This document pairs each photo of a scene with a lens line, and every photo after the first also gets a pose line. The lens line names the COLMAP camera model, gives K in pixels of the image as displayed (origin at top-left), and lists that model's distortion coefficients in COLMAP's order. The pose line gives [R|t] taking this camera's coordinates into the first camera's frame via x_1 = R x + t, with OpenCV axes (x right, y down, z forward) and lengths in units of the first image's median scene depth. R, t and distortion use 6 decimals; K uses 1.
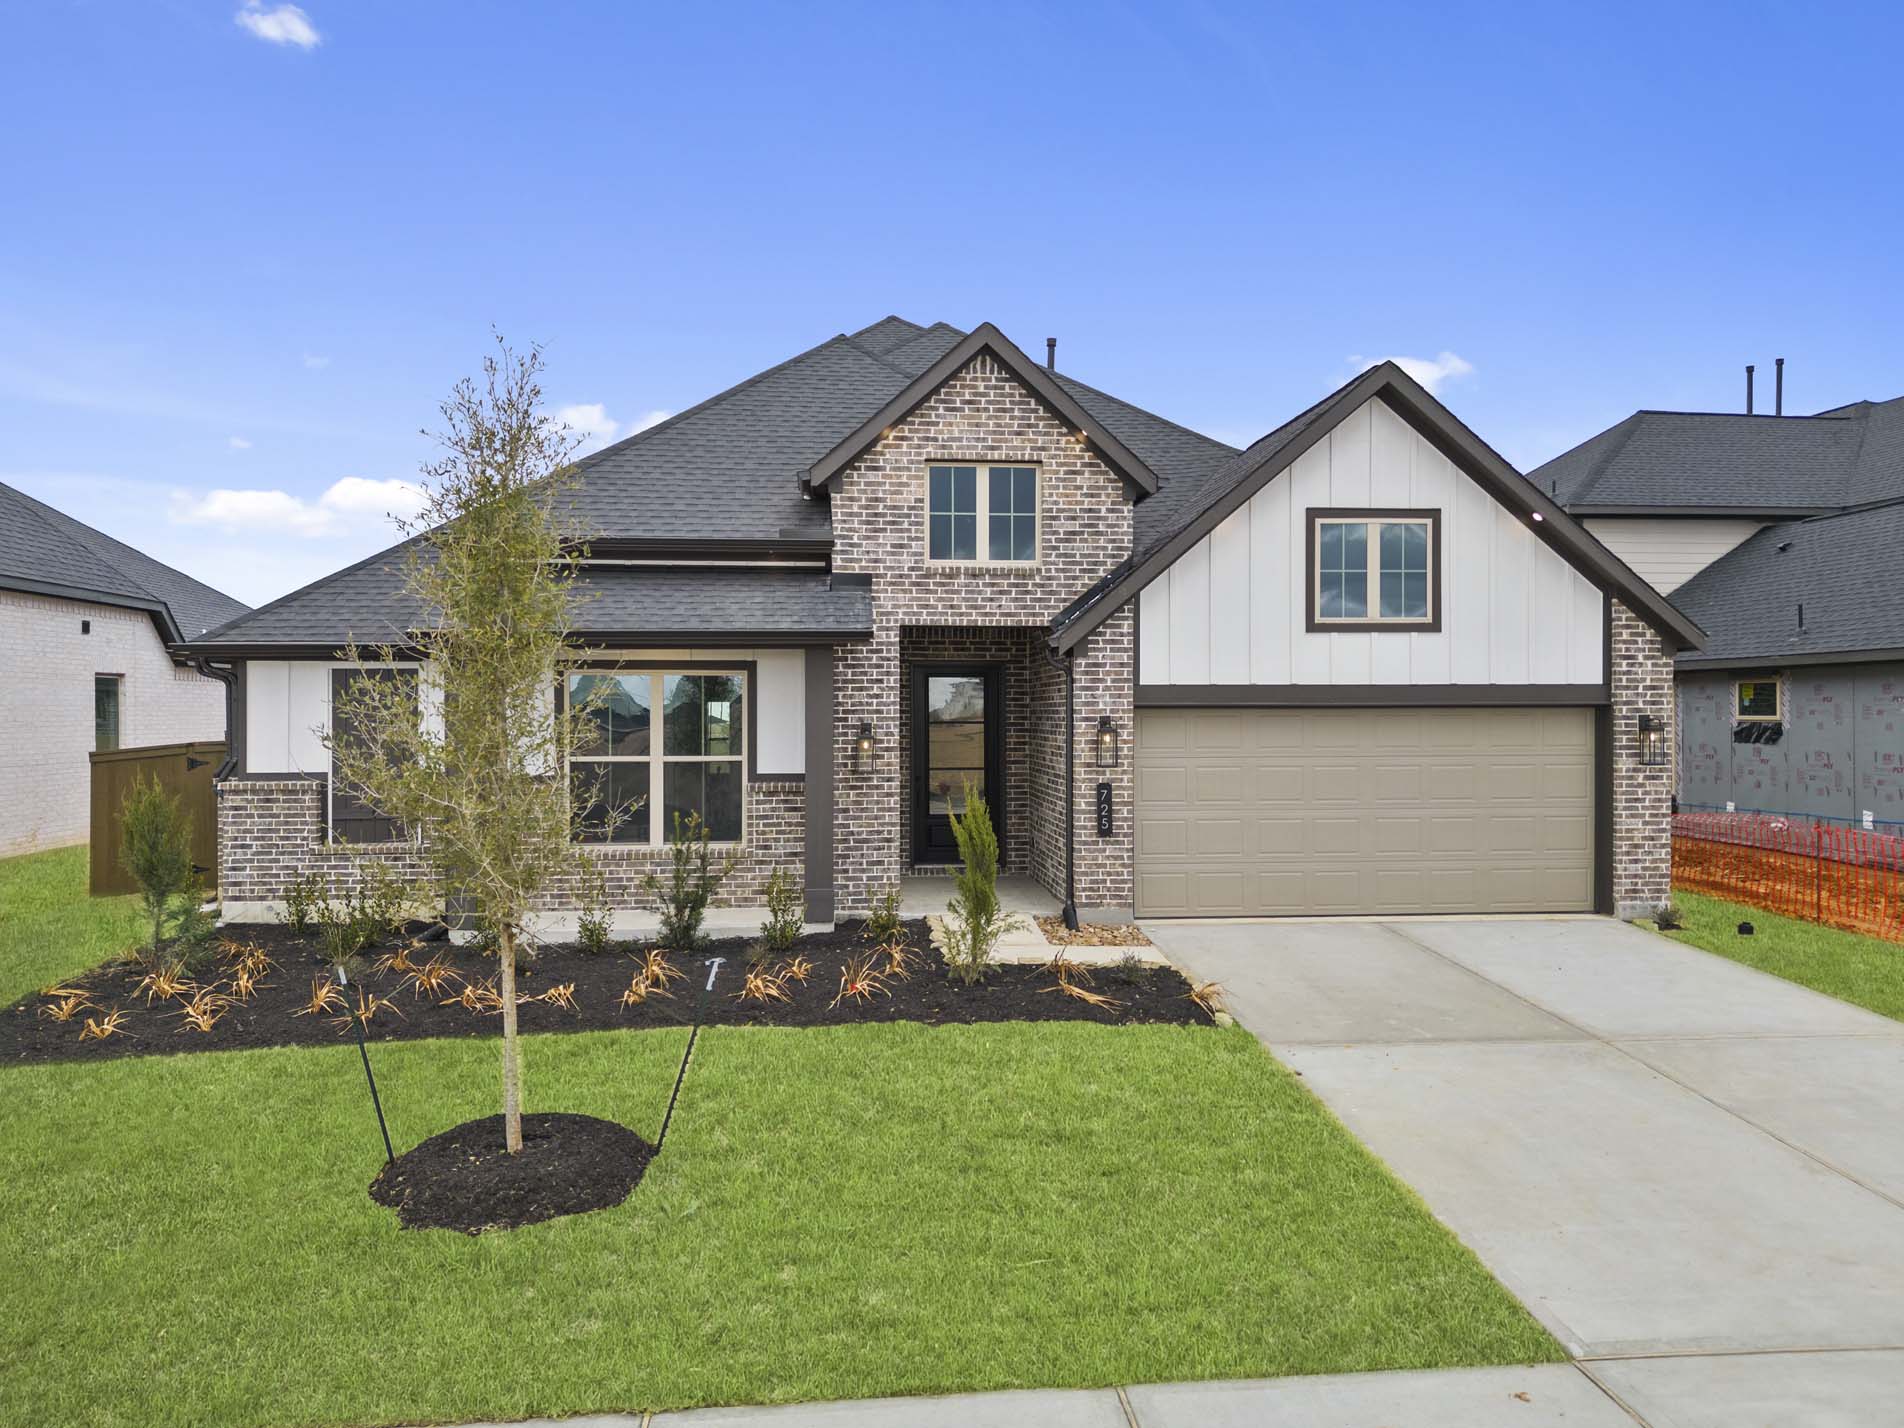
lens RADIAL K [[1298.3, 0, 936.6], [0, 1298.3, 713.6], [0, 0, 1]] dist [0.057447, -0.042418]
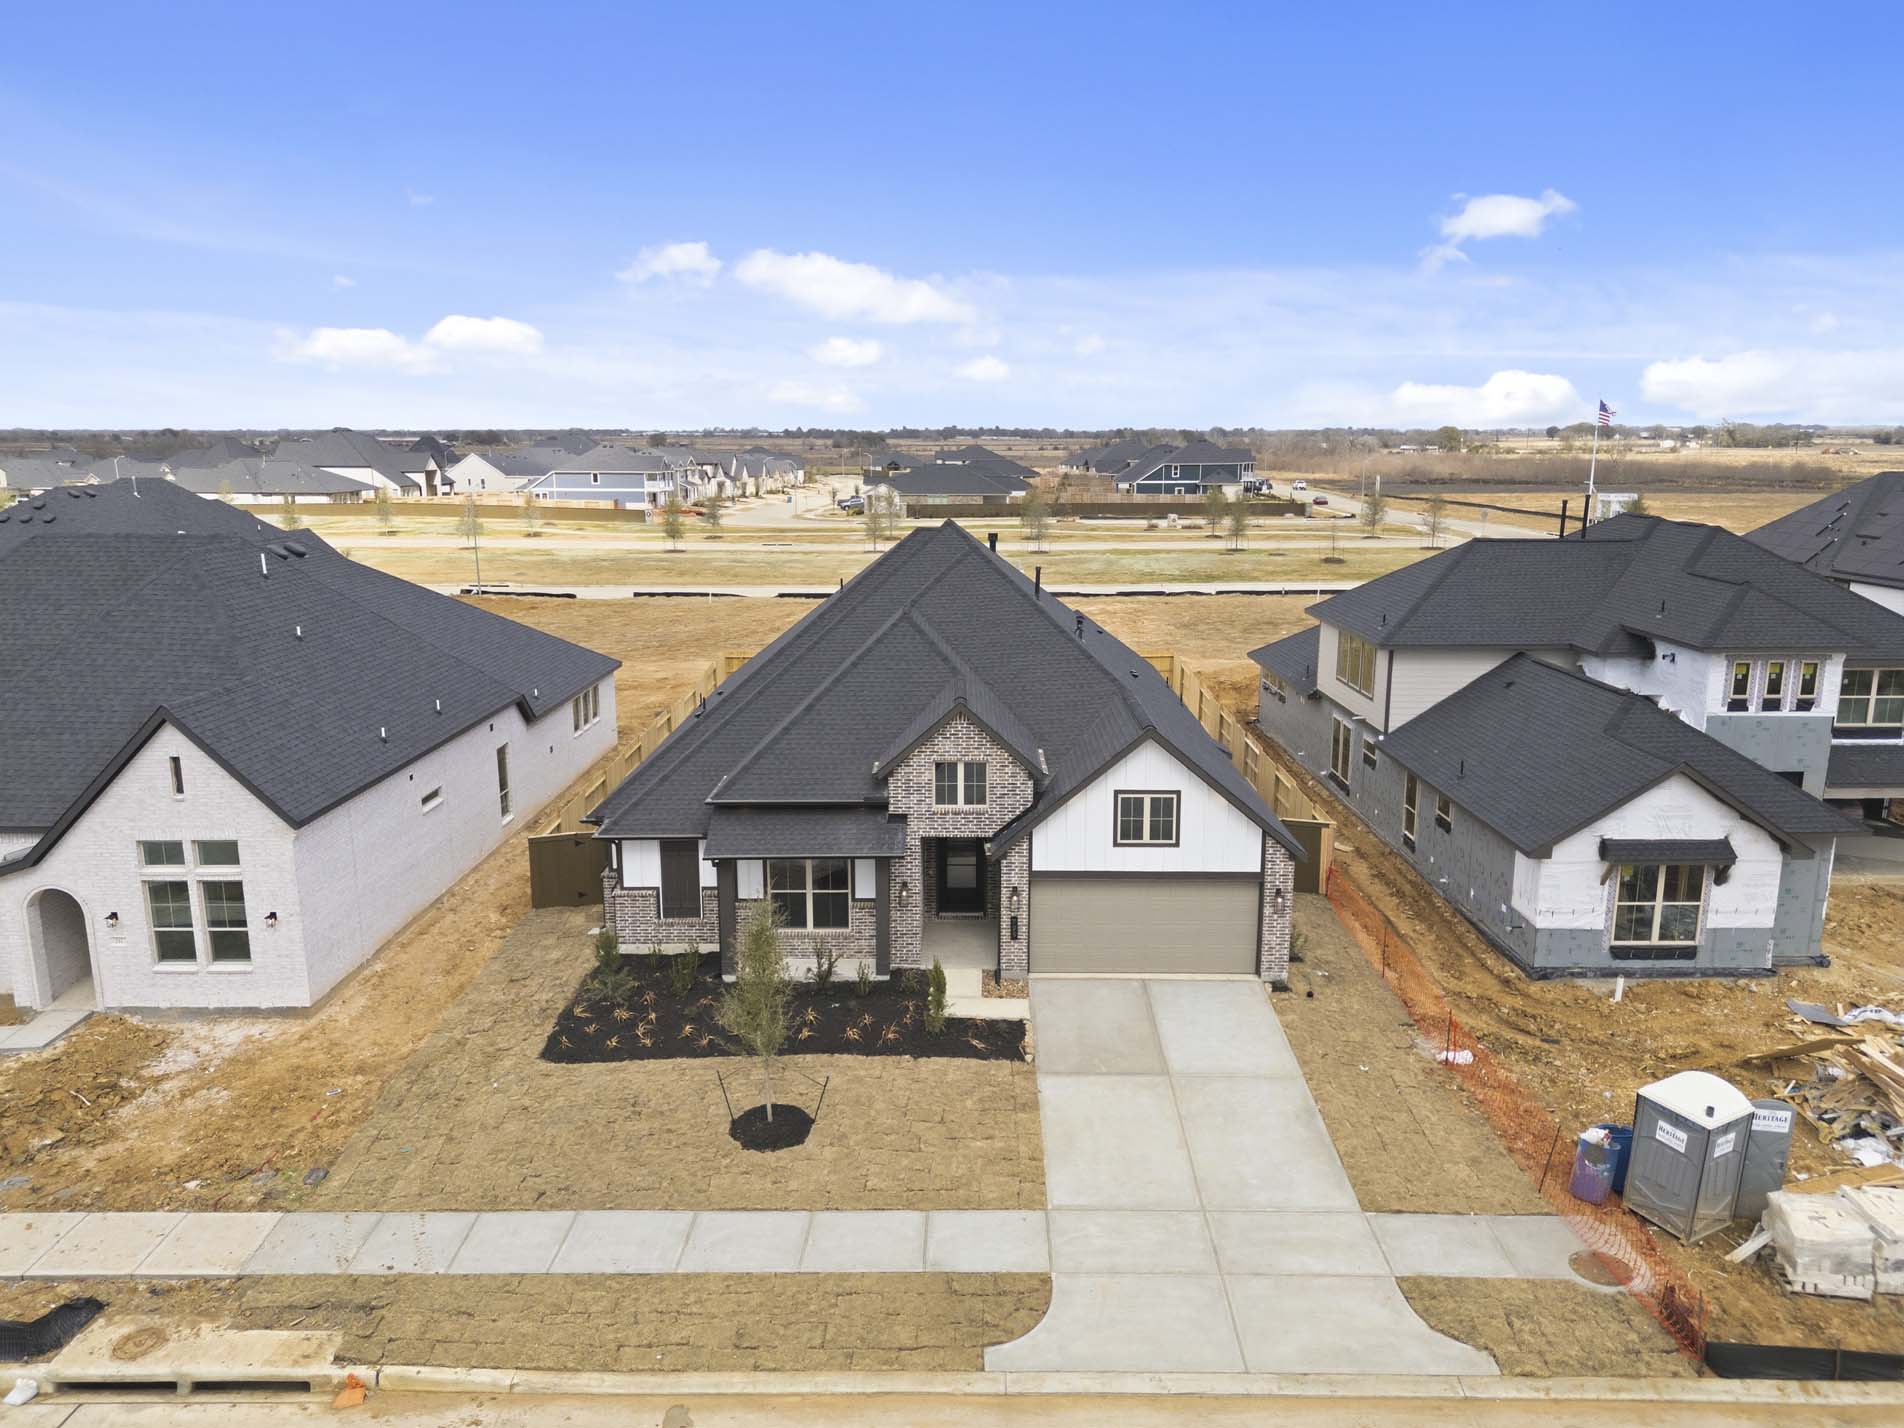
lens RADIAL K [[1298.3, 0, 939.2], [0, 1298.3, 667.8], [0, 0, 1]] dist [0.057447, -0.042418]
pose [[0.994346, 0.016502, -0.104894, 0.218383], [0.001857, 0.984997, 0.172562, -0.702305], [0.106168, -0.171781, 0.979398, -1.019861]]
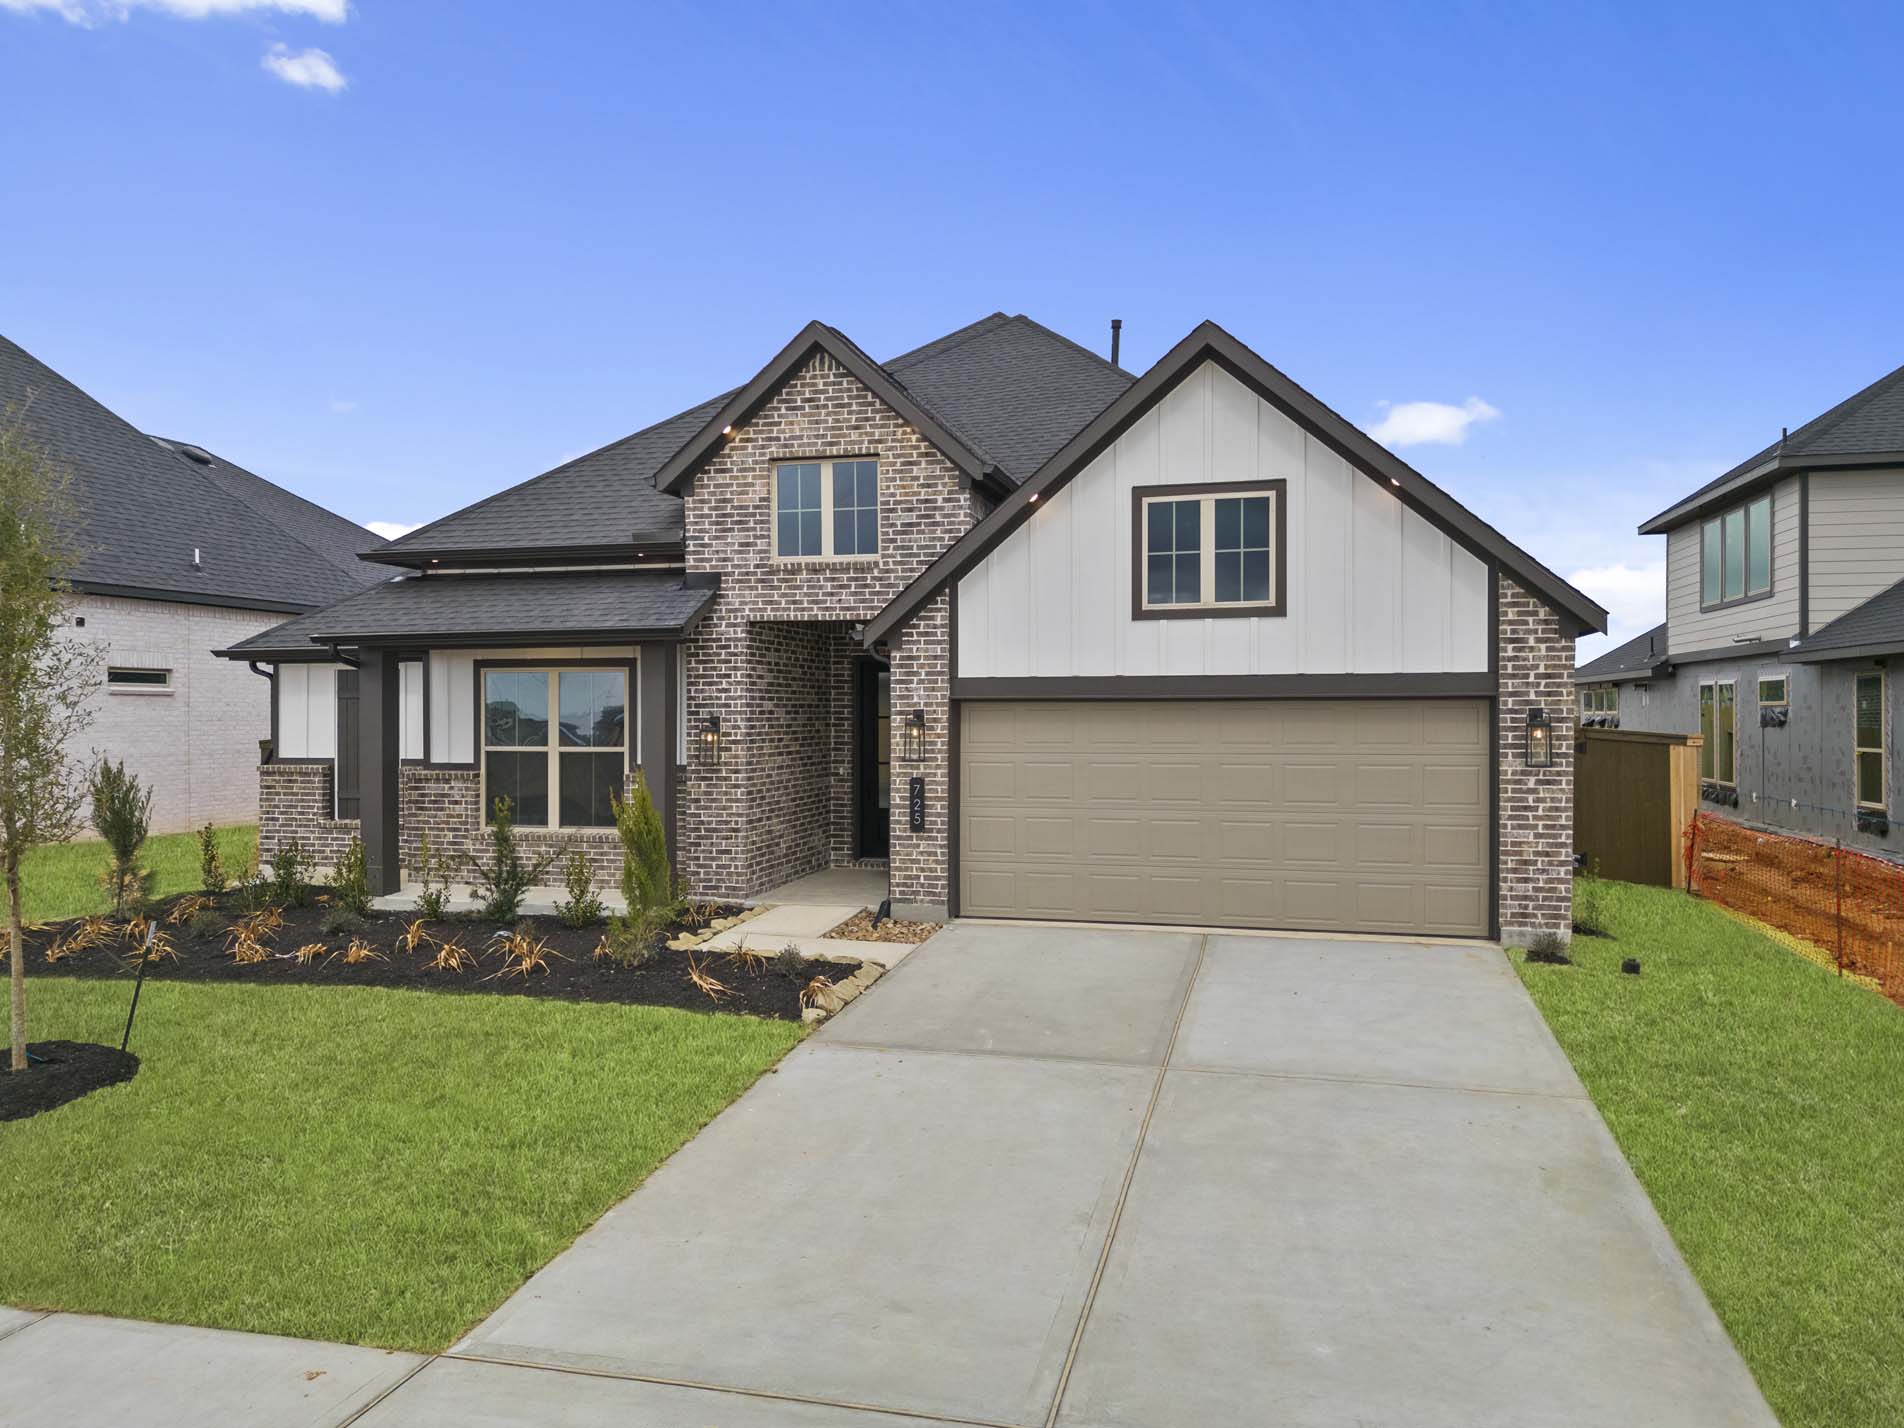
lens RADIAL K [[1298.3, 0, 957.6], [0, 1298.3, 715.6], [0, 0, 1]] dist [0.057447, -0.042418]
pose [[0.943930, 0.001322, -0.330142, 0.468838], [-0.000571, 0.999997, 0.002373, 0.003961], [0.330144, -0.002052, 0.943928, 0.079890]]
